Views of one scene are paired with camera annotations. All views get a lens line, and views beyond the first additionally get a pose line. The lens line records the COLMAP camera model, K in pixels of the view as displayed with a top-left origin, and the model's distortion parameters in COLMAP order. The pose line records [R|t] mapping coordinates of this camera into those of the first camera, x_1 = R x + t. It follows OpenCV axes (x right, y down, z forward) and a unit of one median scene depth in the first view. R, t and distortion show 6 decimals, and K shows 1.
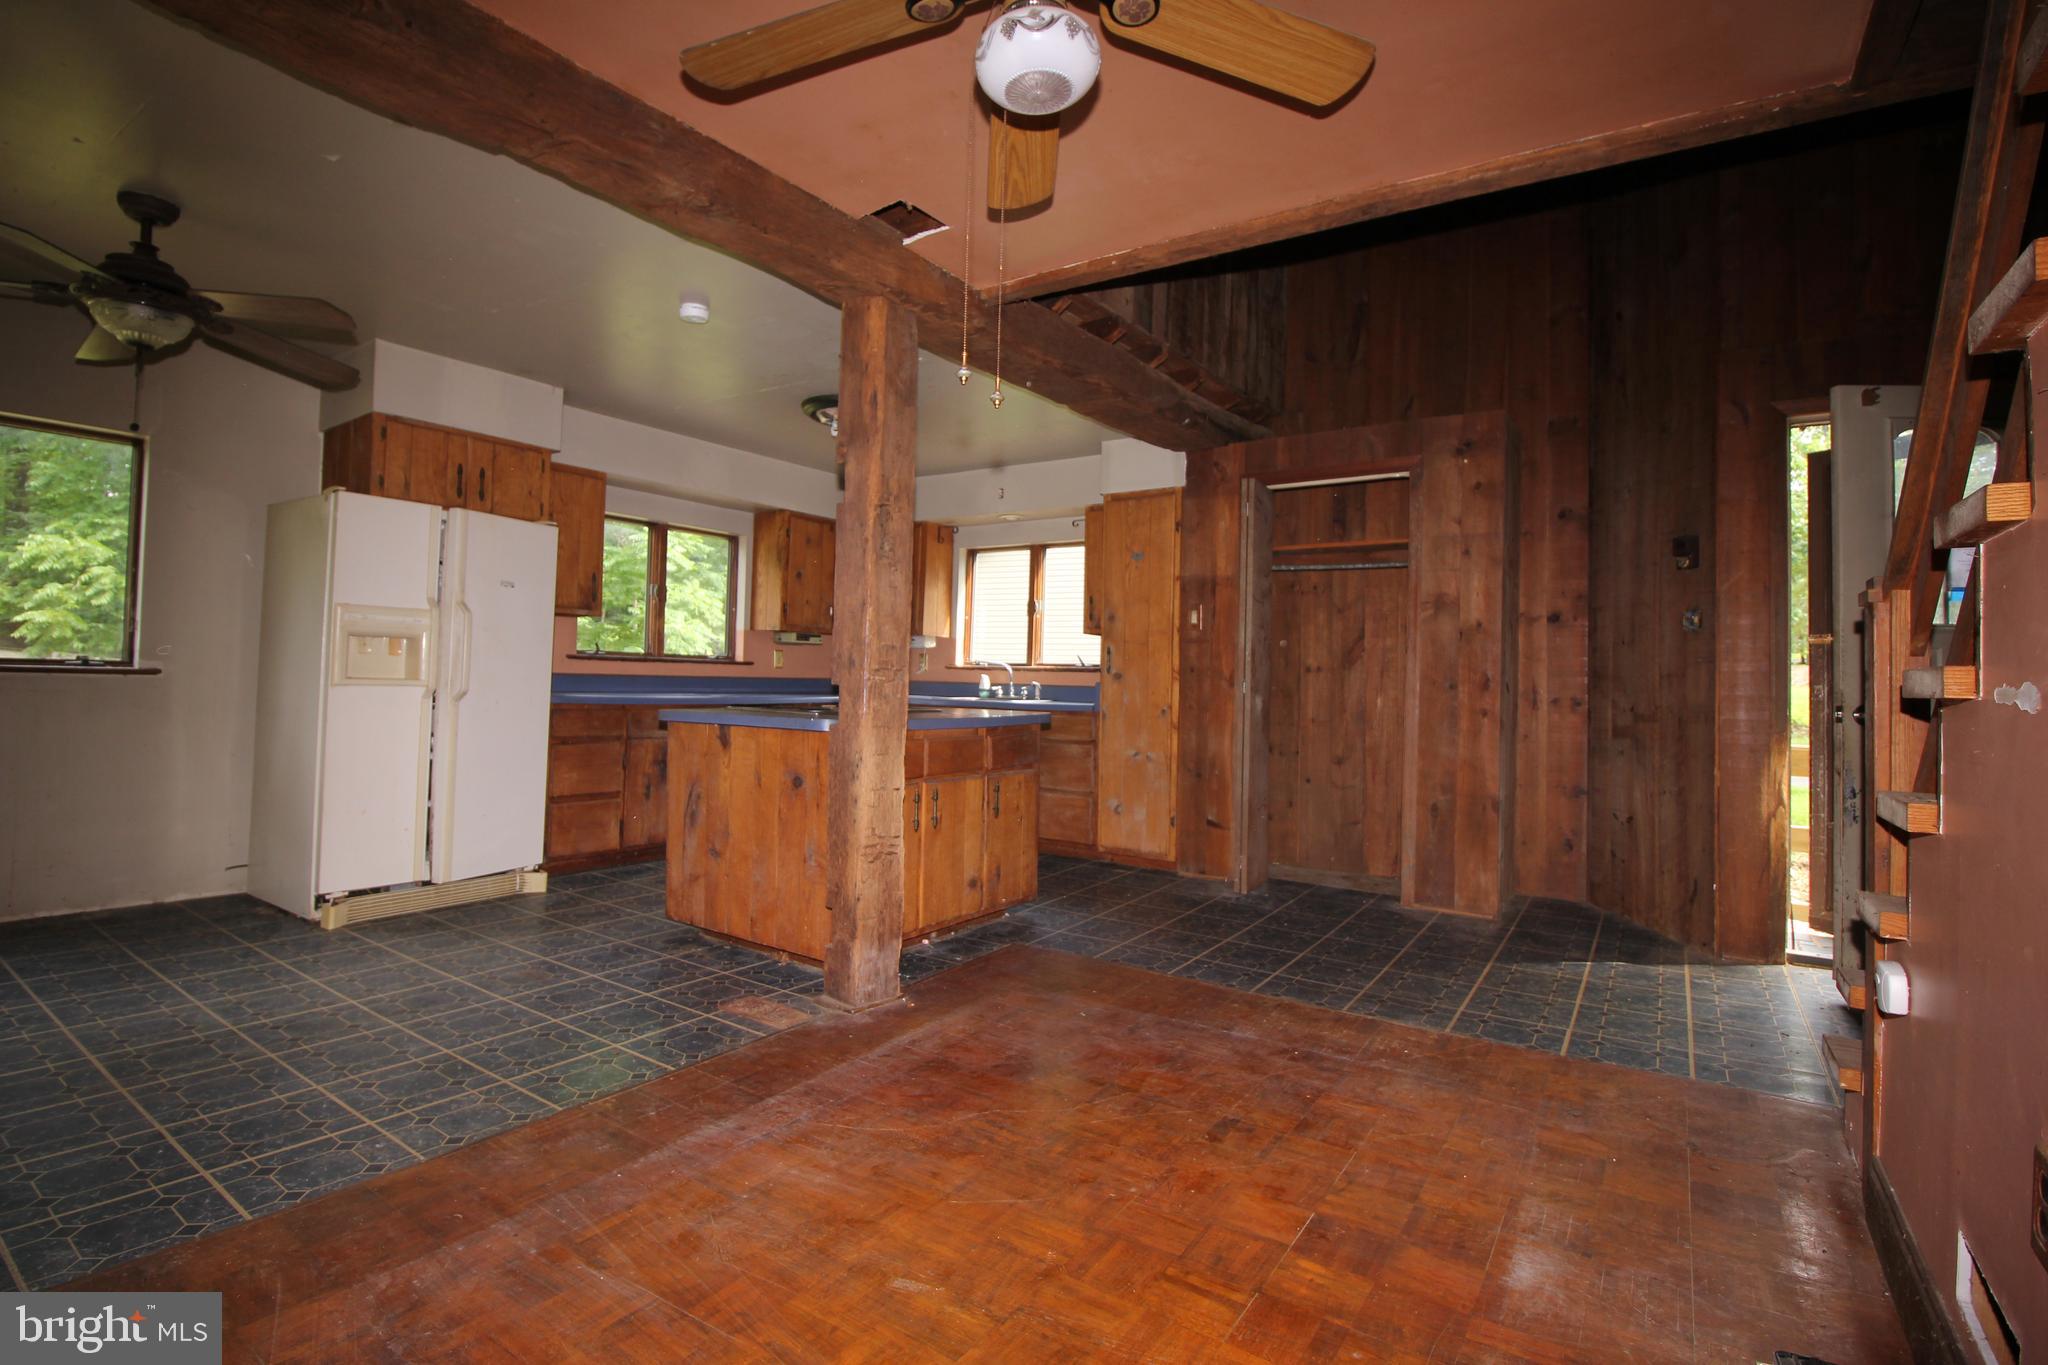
lens RADIAL K [[948.3, 0, 1000.4], [0, 948.3, 658.5], [0, 0, 1]] dist [-0.000737, -0.013942]
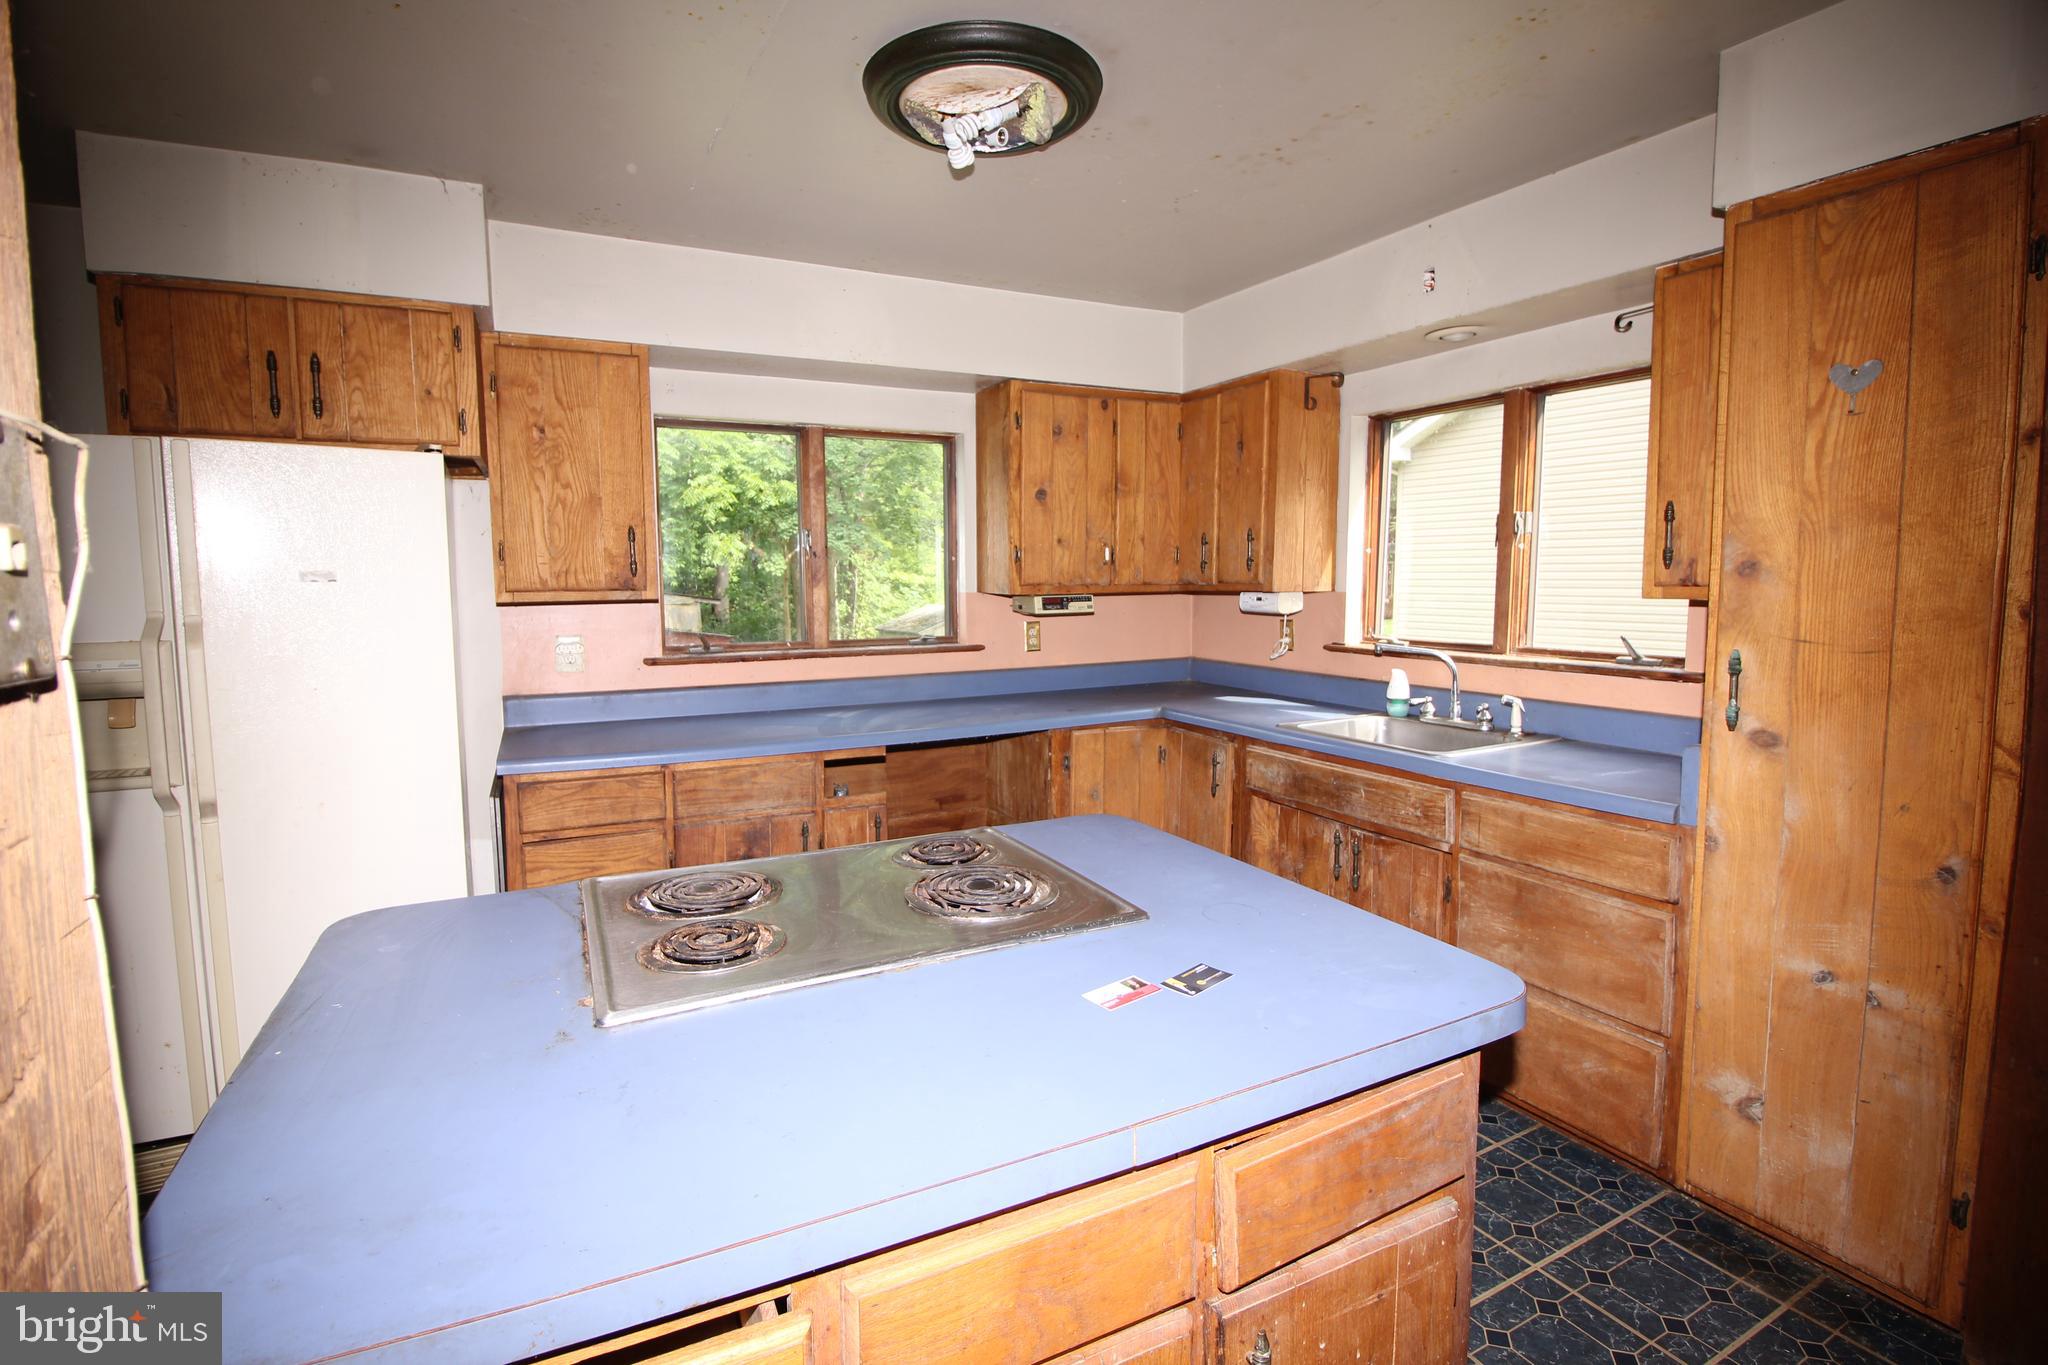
lens RADIAL K [[948.3, 0, 1000.4], [0, 948.3, 658.5], [0, 0, 1]] dist [-0.000737, -0.013942]
pose [[0.883631, 0.009758, -0.468082, 0.032011], [0.039582, 0.994646, 0.095458, -0.045555], [0.466507, -0.102877, 0.878514, 0.480810]]
